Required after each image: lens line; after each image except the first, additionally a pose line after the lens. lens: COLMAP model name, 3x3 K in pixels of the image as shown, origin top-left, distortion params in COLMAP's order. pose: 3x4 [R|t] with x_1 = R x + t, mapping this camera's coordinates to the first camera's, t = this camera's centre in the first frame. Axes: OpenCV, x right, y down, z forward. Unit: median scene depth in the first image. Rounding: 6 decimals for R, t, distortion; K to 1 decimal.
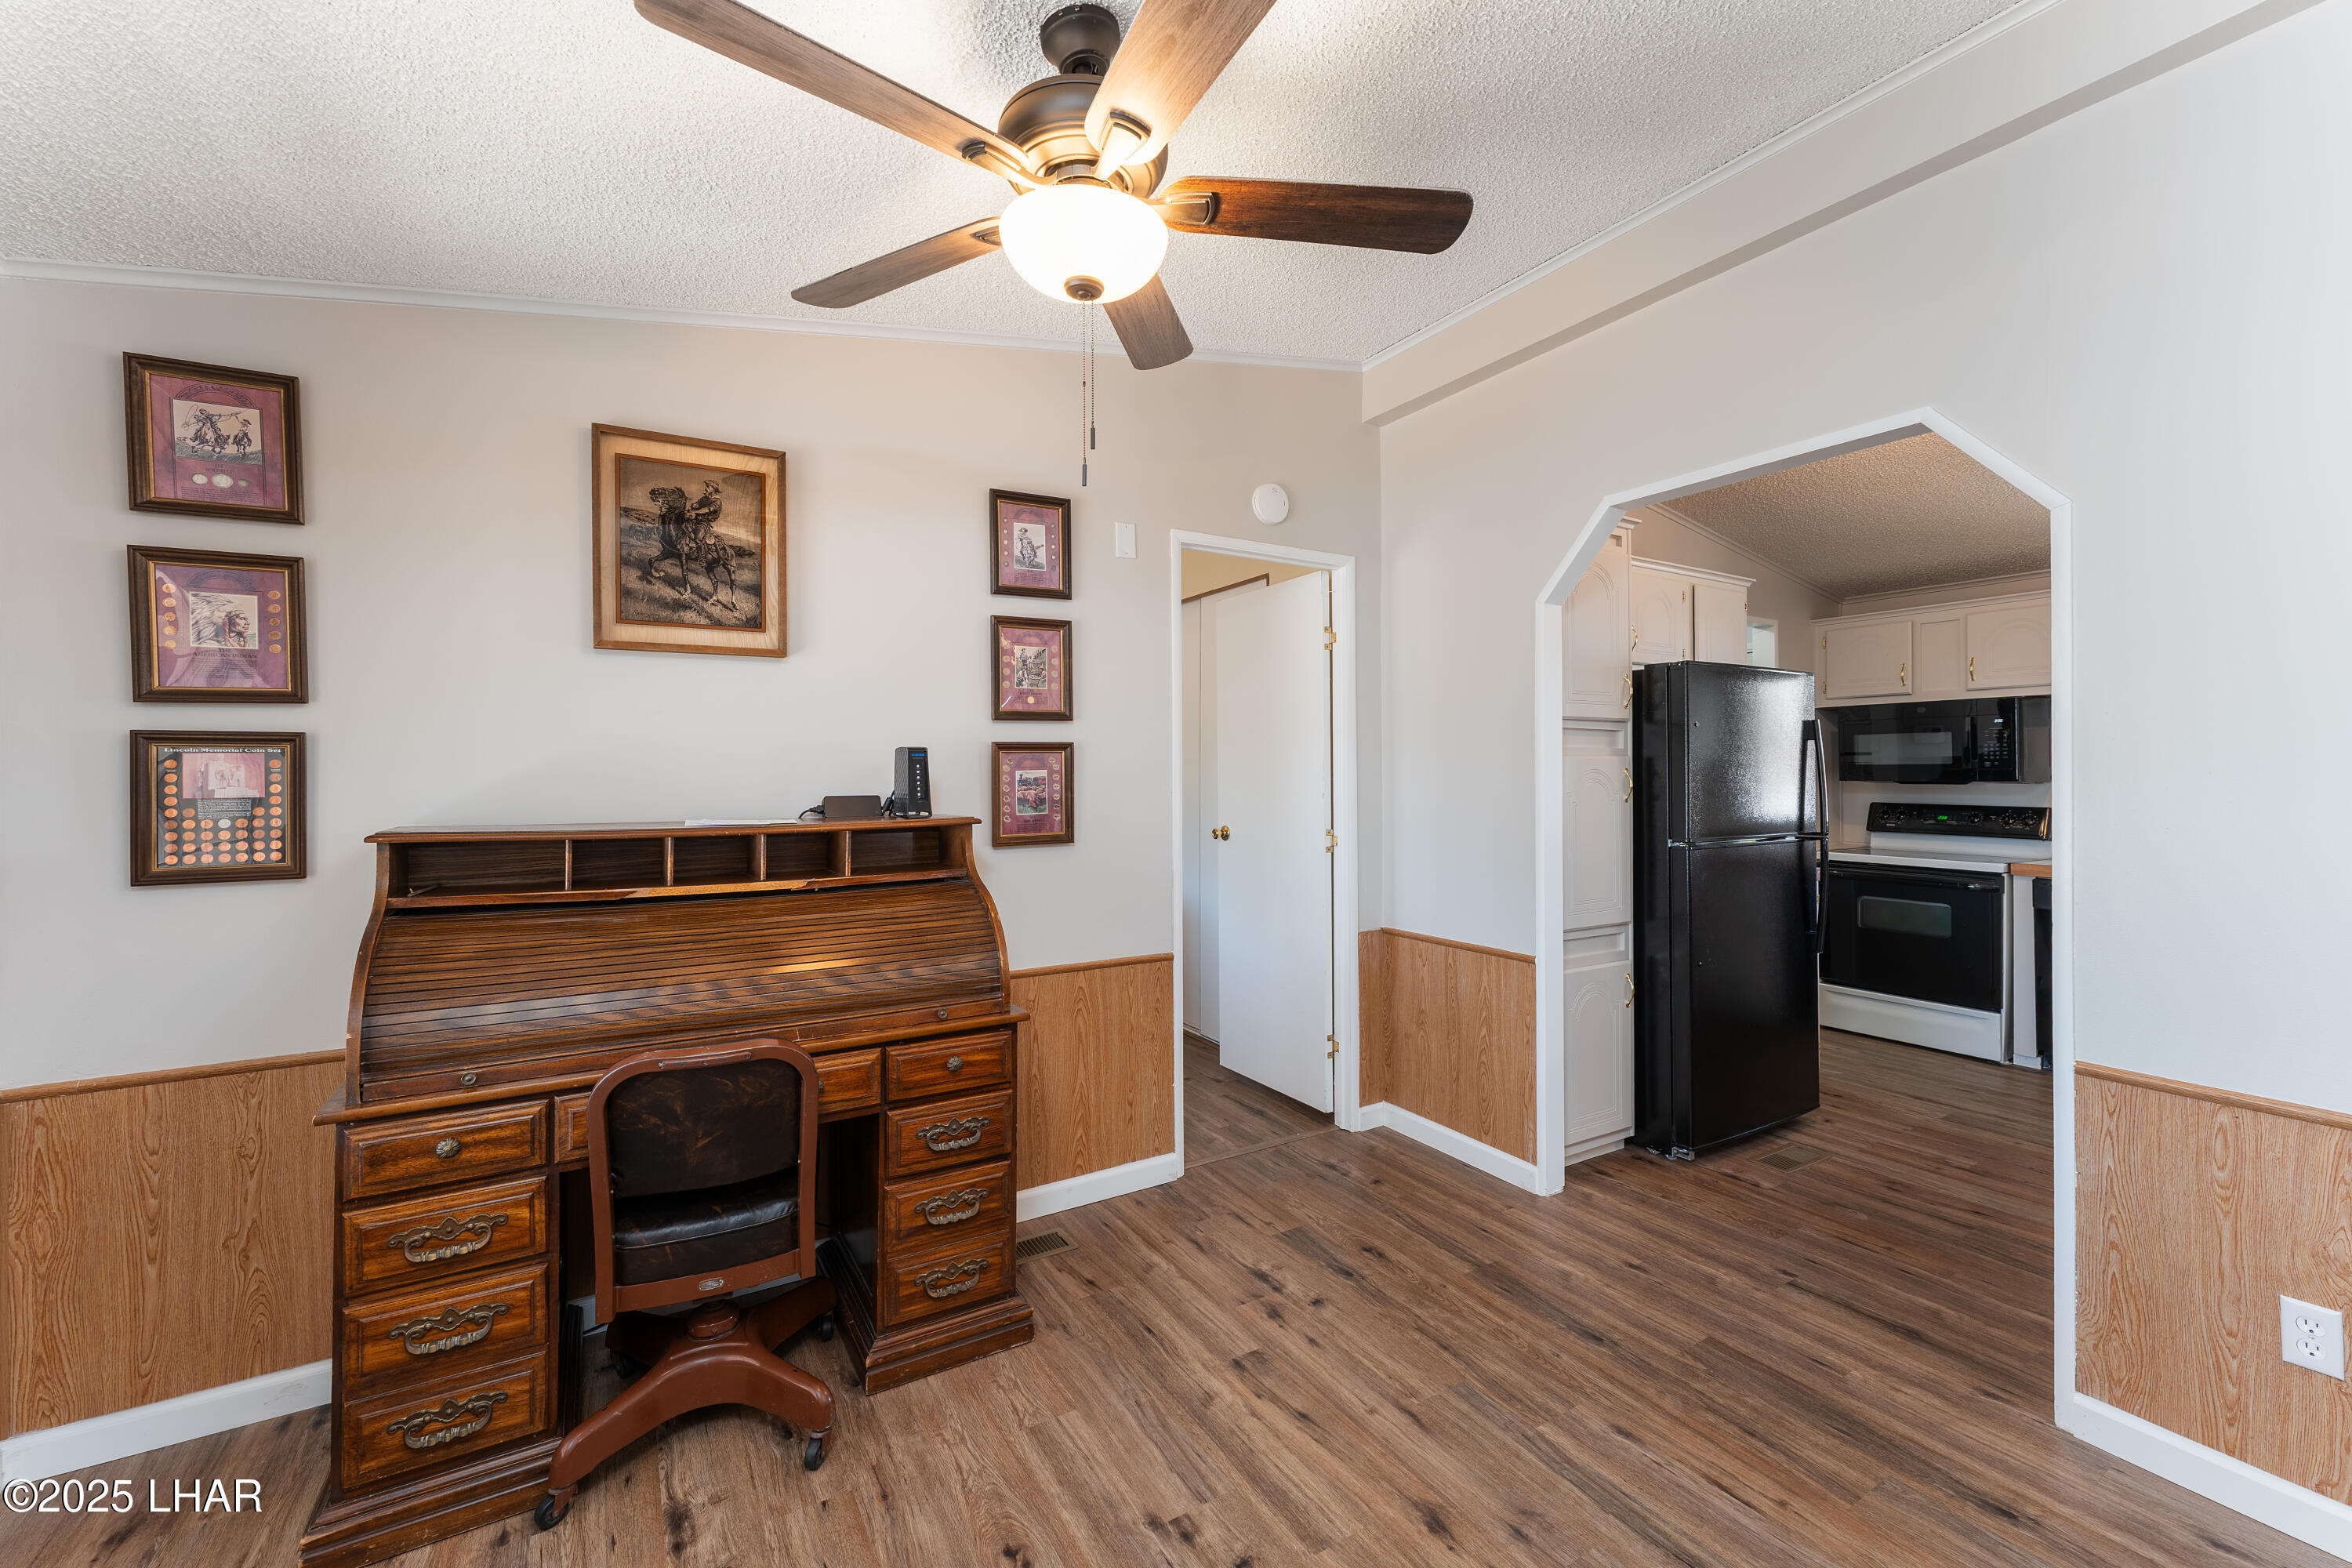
lens RADIAL K [[941.0, 0, 1176.9], [0, 941.0, 782.5], [0, 0, 1]] dist [0.000700, 0.000225]
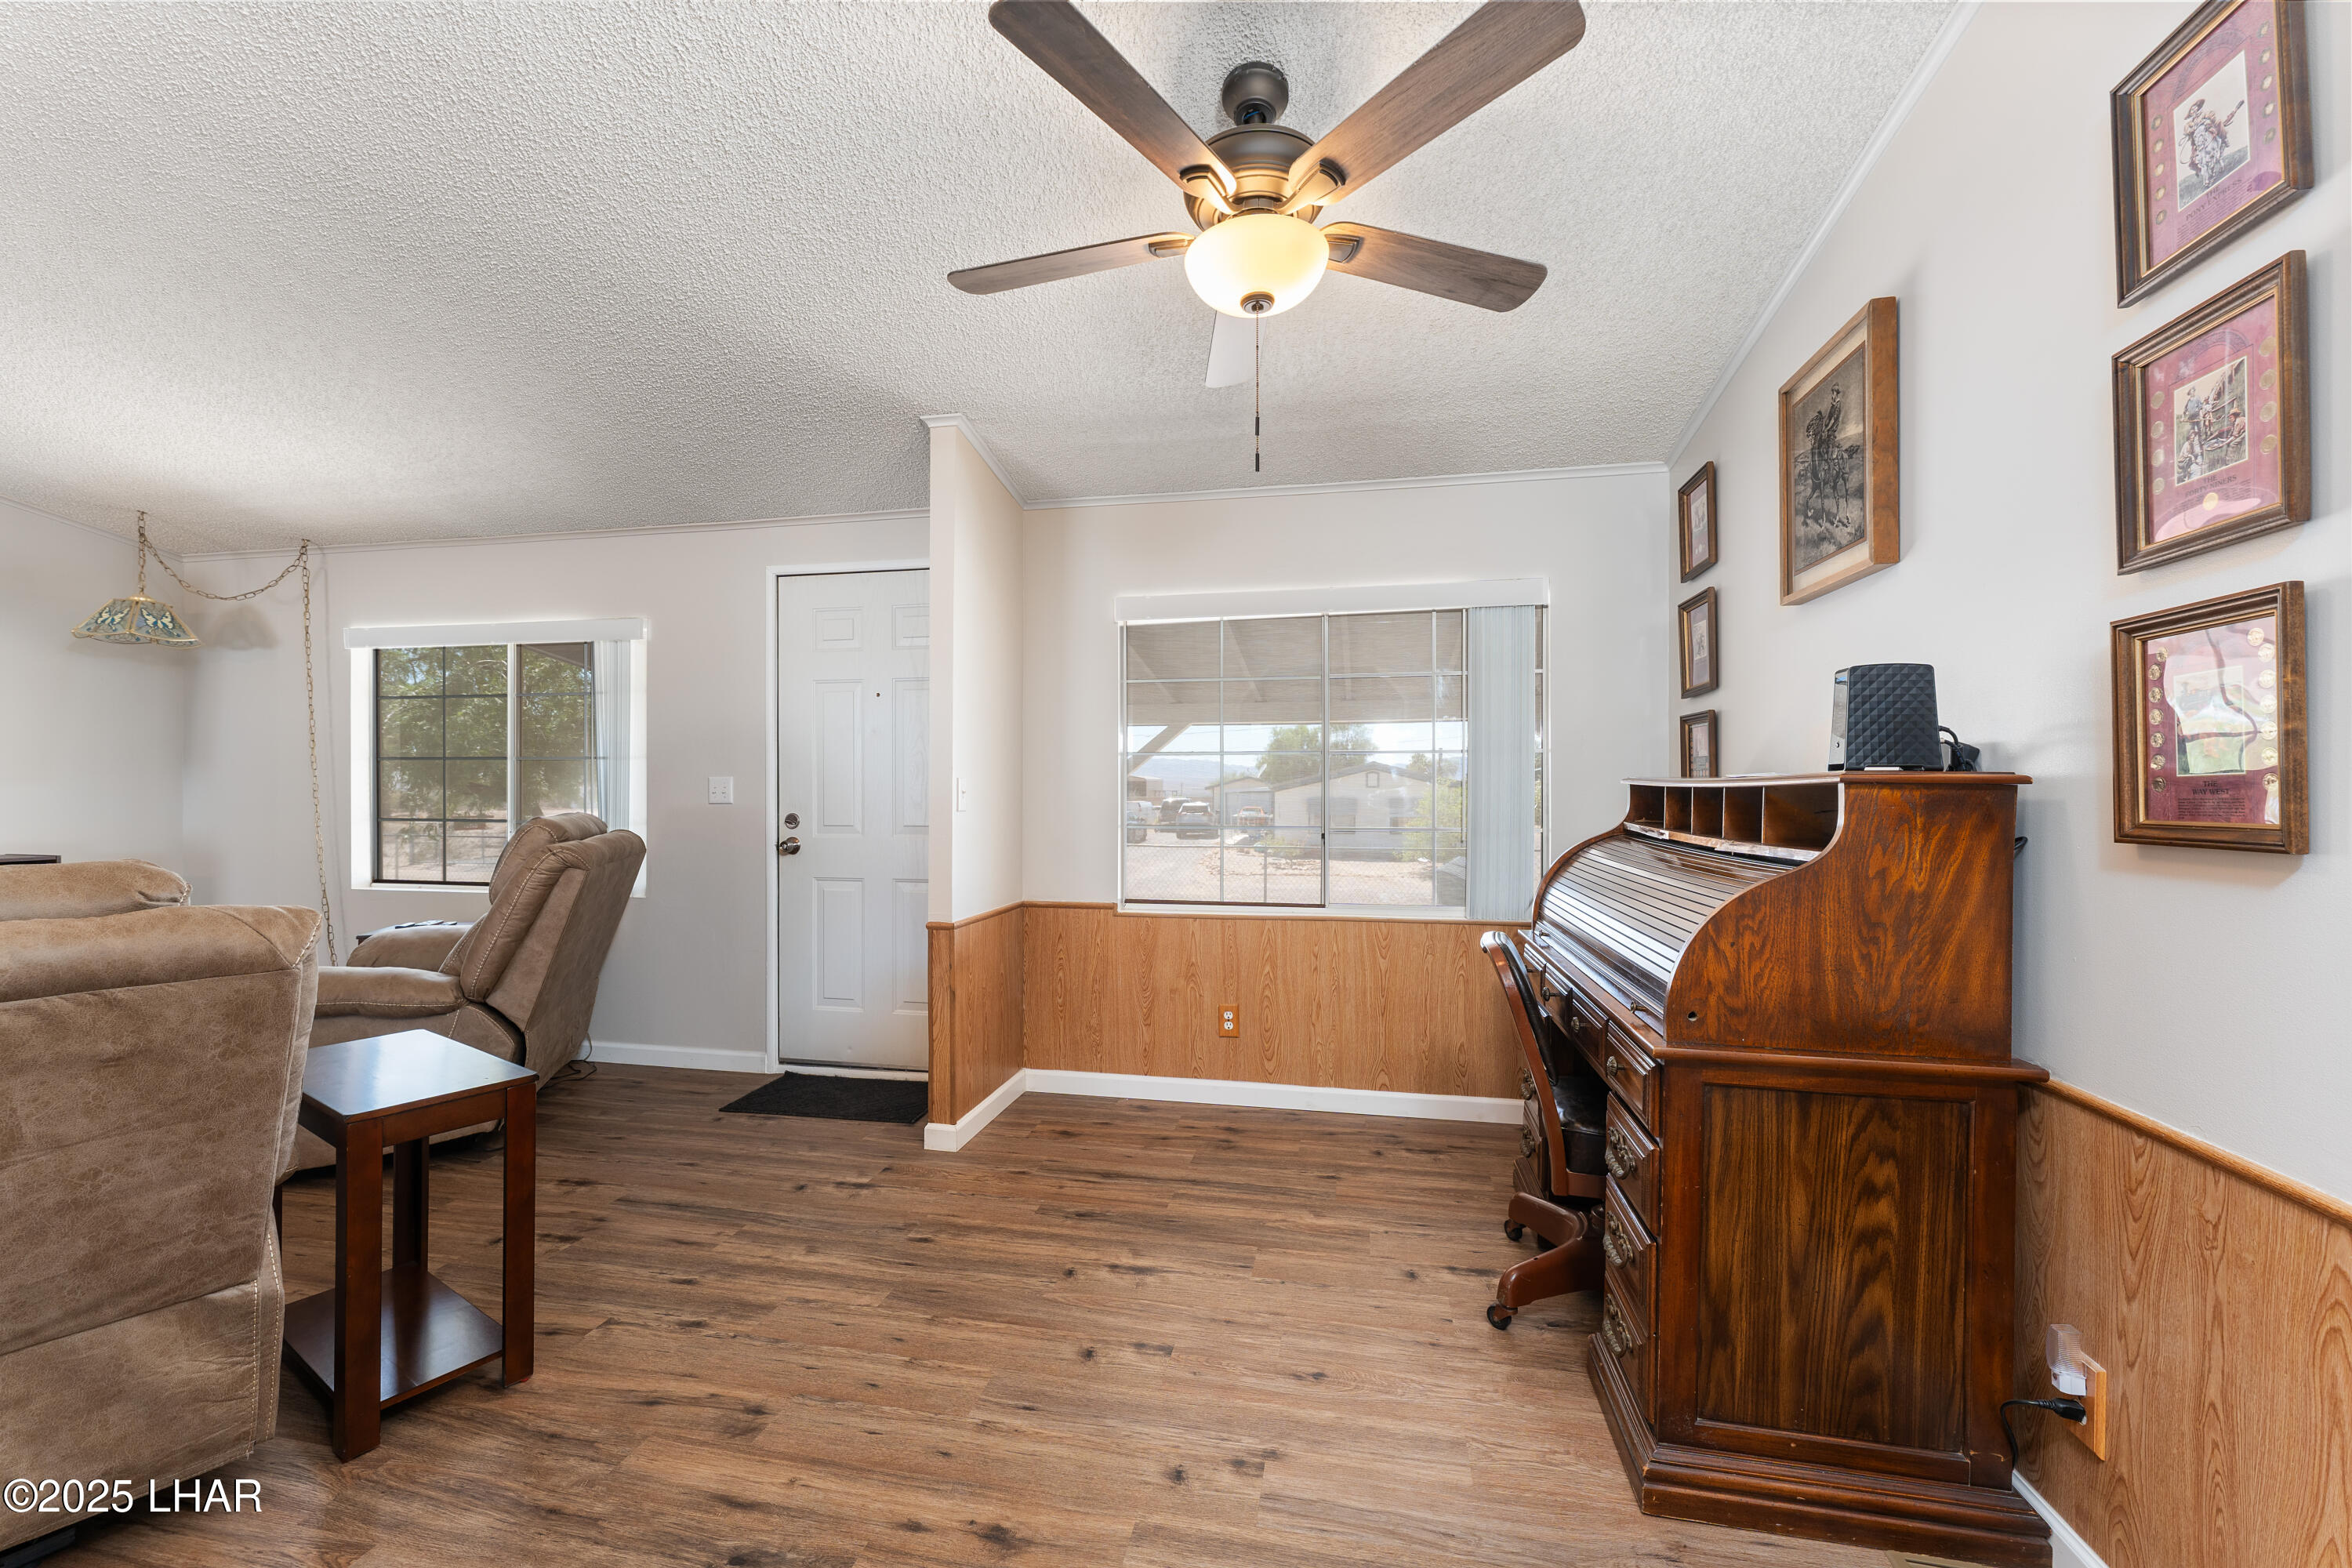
lens RADIAL K [[941.0, 0, 1177.9], [0, 941.0, 784.1], [0, 0, 1]] dist [0.000700, 0.000225]
pose [[-0.664830, 0.010423, -0.746922, 0.470302], [0.002199, 0.999926, 0.011997, 0.032611], [0.746992, 0.006333, -0.664803, 0.947509]]
